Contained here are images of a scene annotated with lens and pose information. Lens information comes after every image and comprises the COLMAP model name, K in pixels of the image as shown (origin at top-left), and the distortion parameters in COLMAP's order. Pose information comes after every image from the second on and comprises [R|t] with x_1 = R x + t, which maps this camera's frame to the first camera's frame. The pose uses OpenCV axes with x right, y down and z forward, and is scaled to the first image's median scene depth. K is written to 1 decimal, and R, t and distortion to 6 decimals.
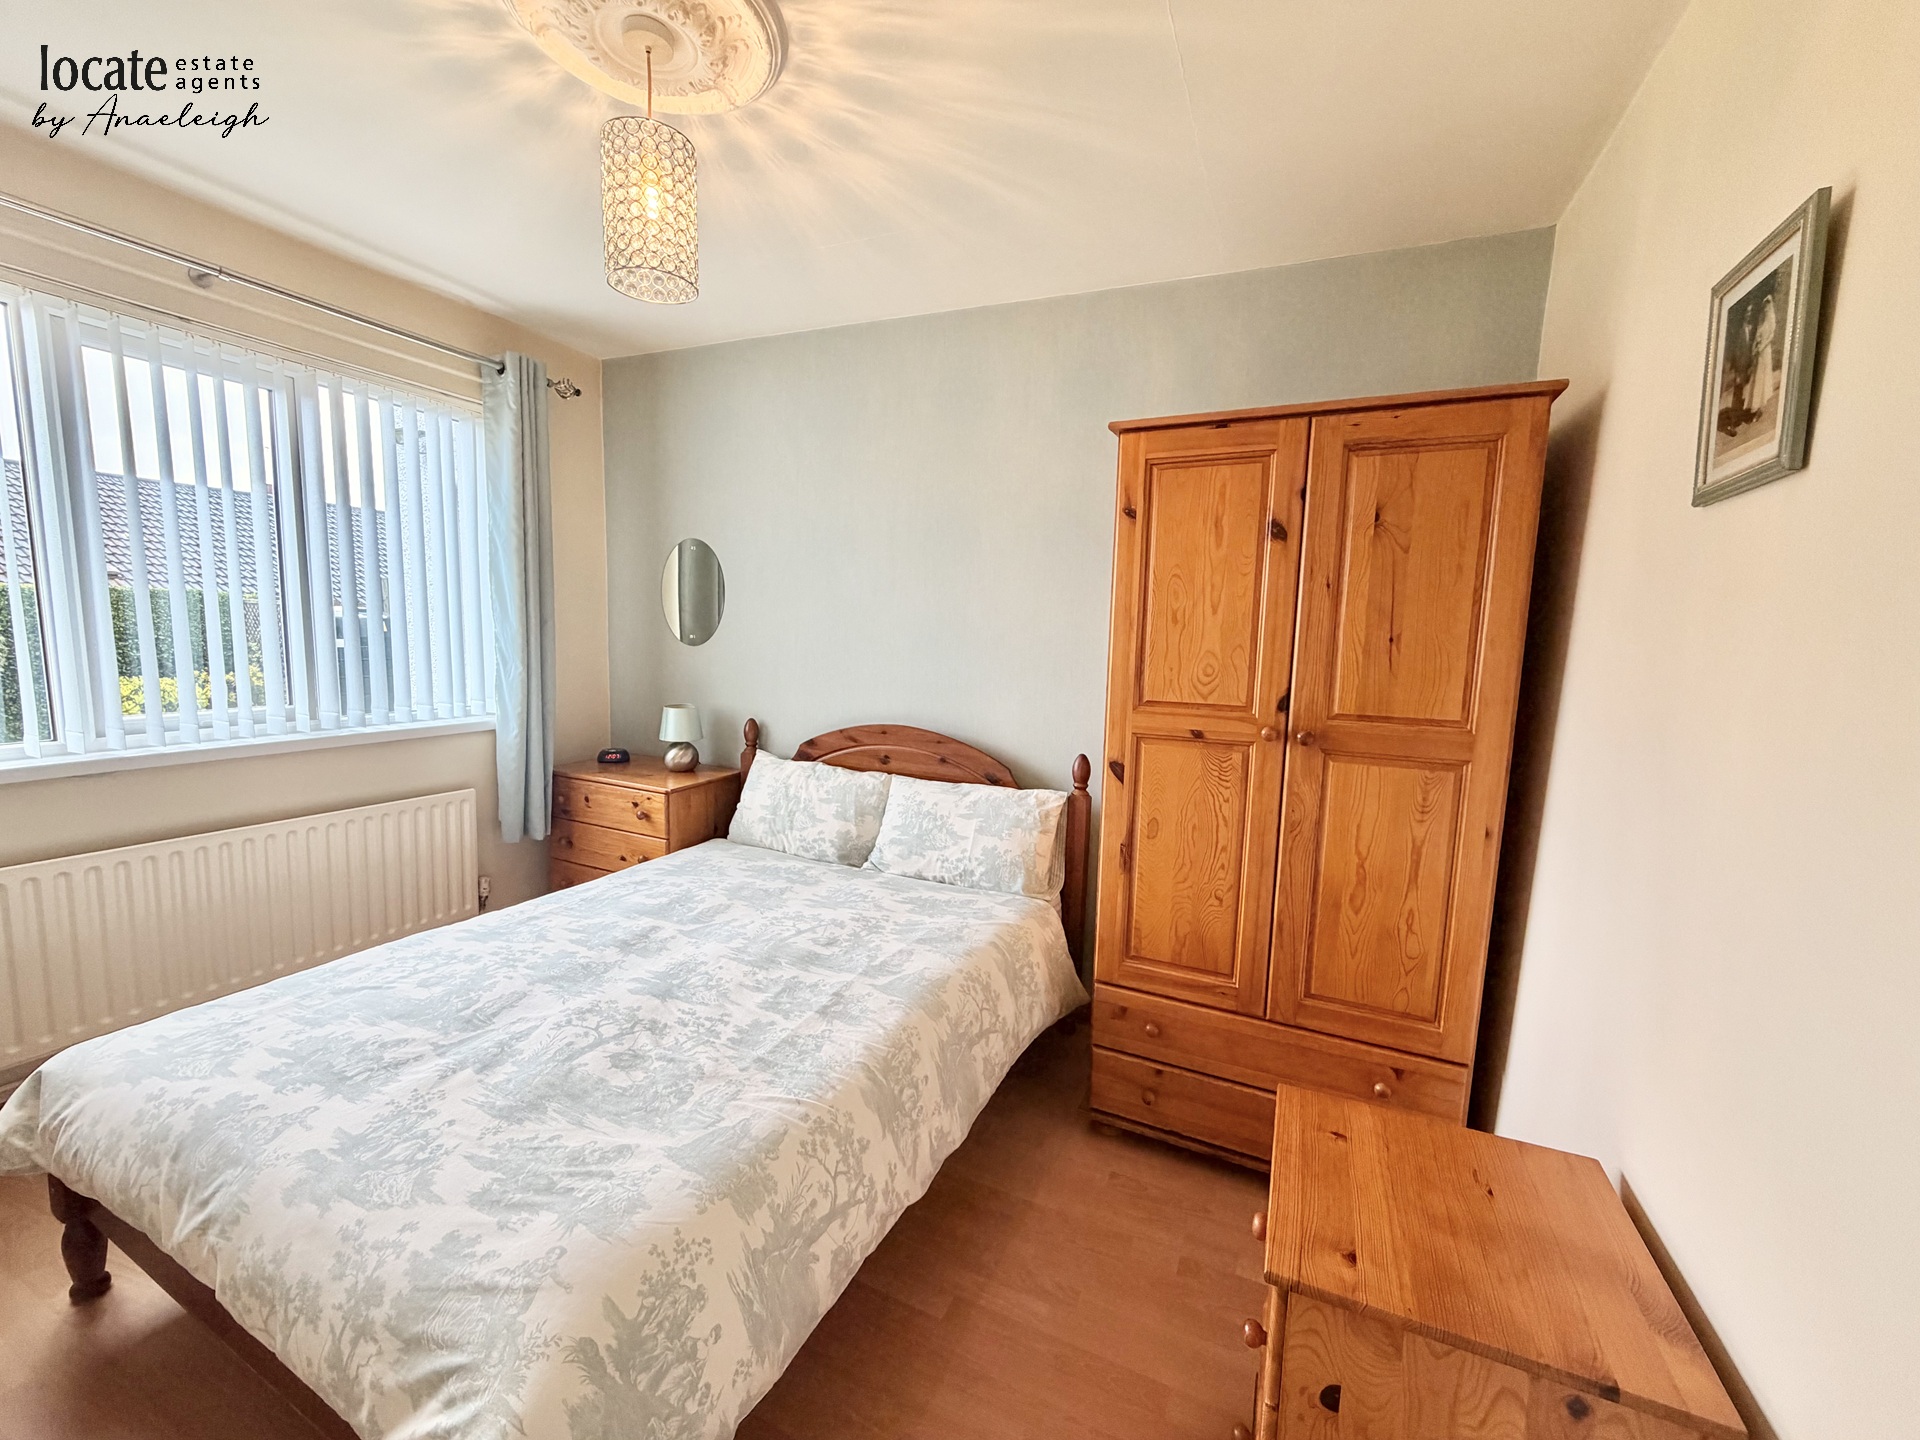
lens RADIAL K [[765.9, 0, 954.6], [0, 765.9, 719.0], [0, 0, 1]] dist [-0.001039, -0.000024]
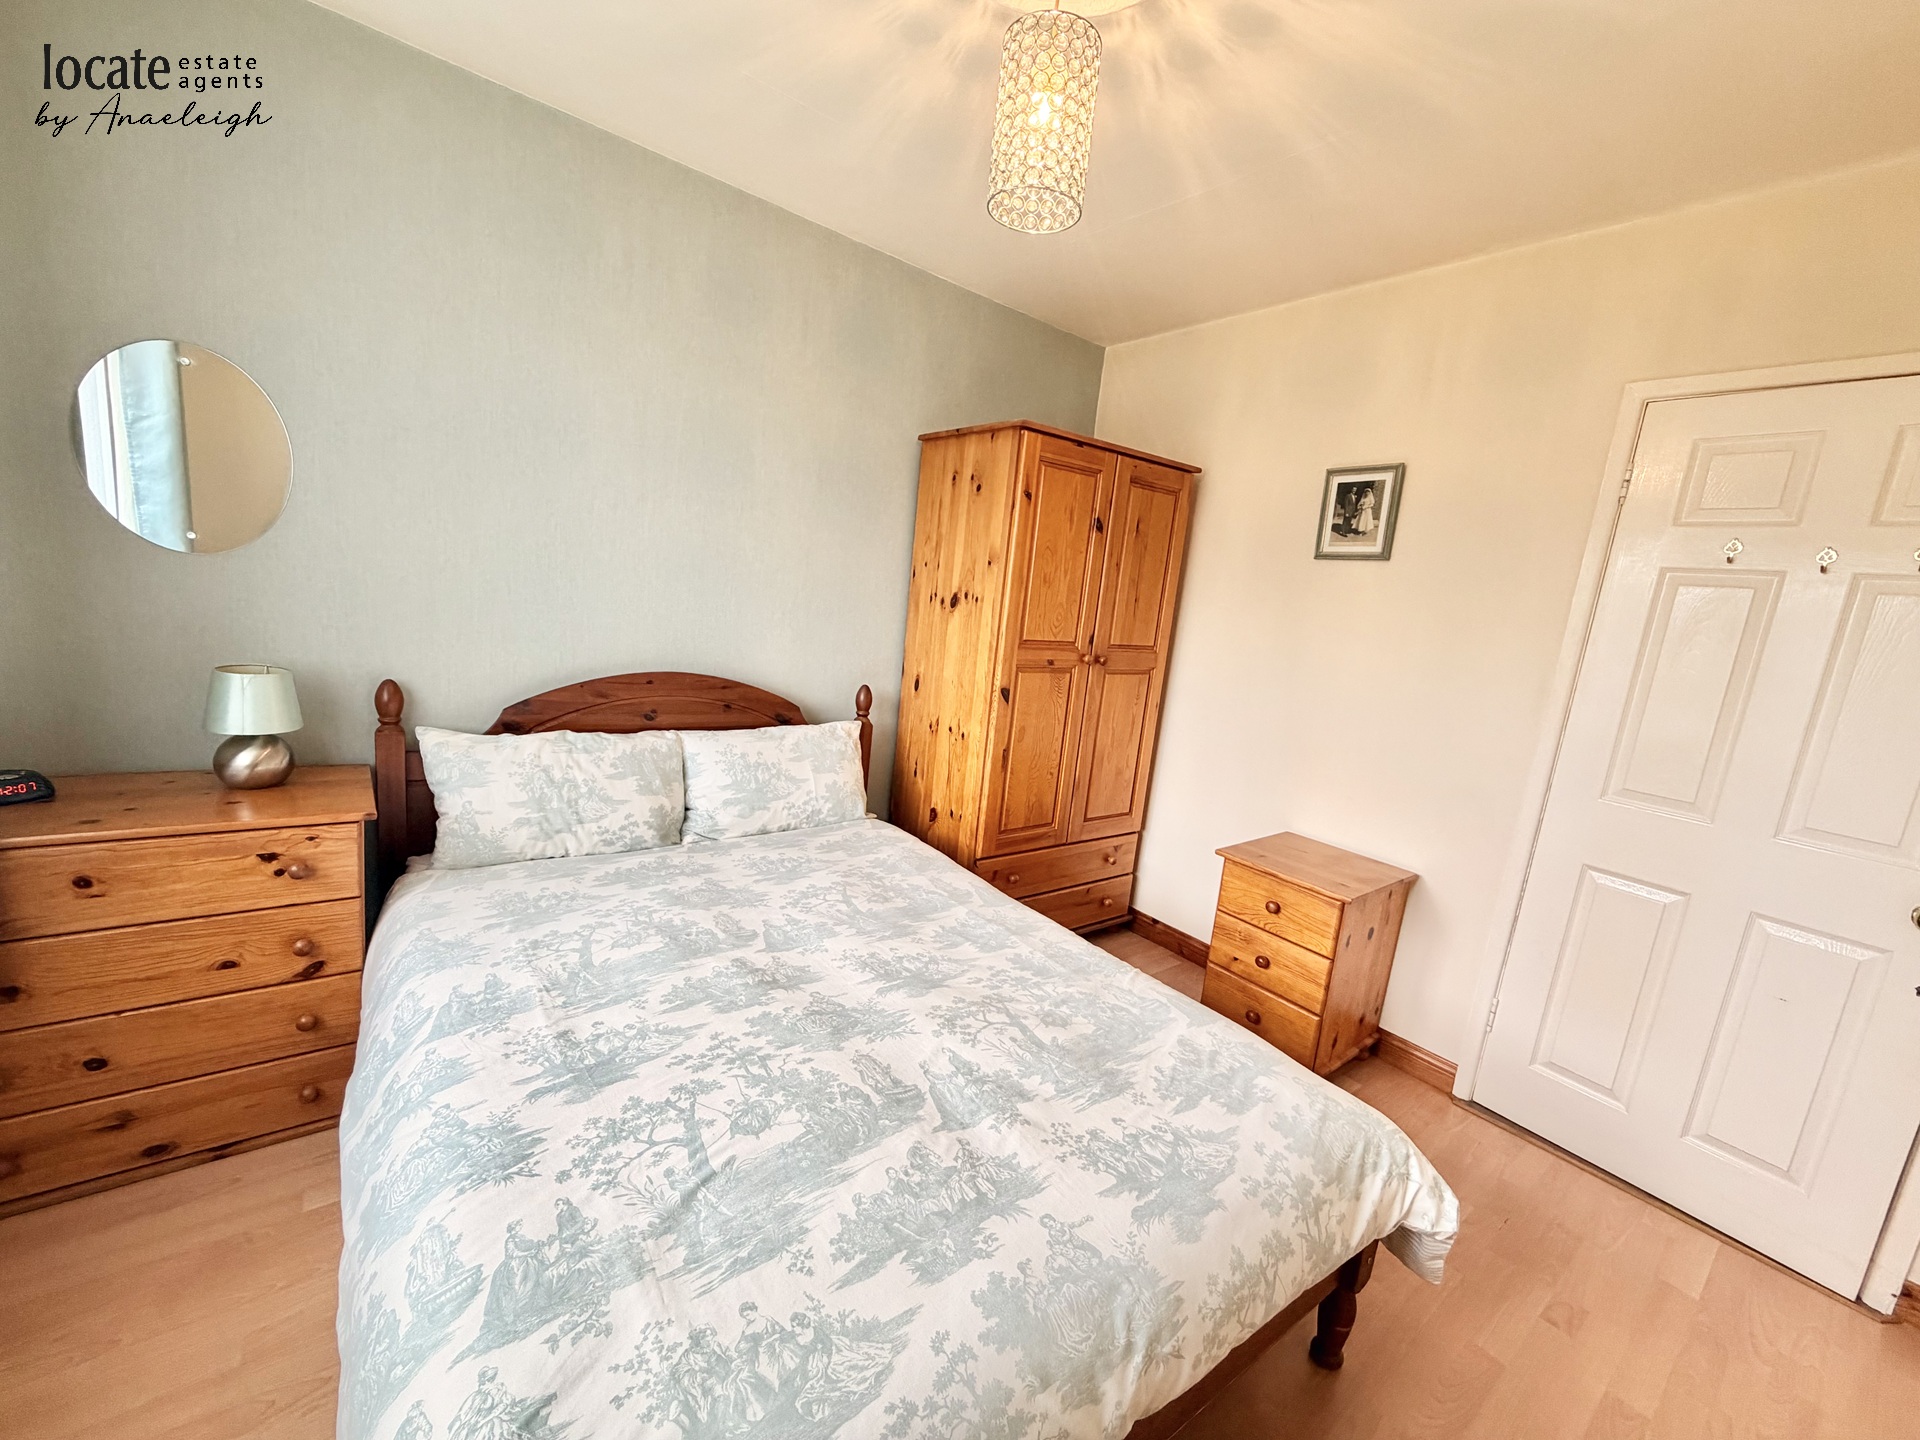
lens RADIAL K [[765.9, 0, 954.6], [0, 765.9, 718.4], [0, 0, 1]] dist [-0.001039, -0.000024]
pose [[0.461848, -0.135096, 0.876610, -0.977066], [0.020399, 0.989689, 0.141776, -0.079307], [-0.886725, -0.047597, 0.459841, 0.480066]]
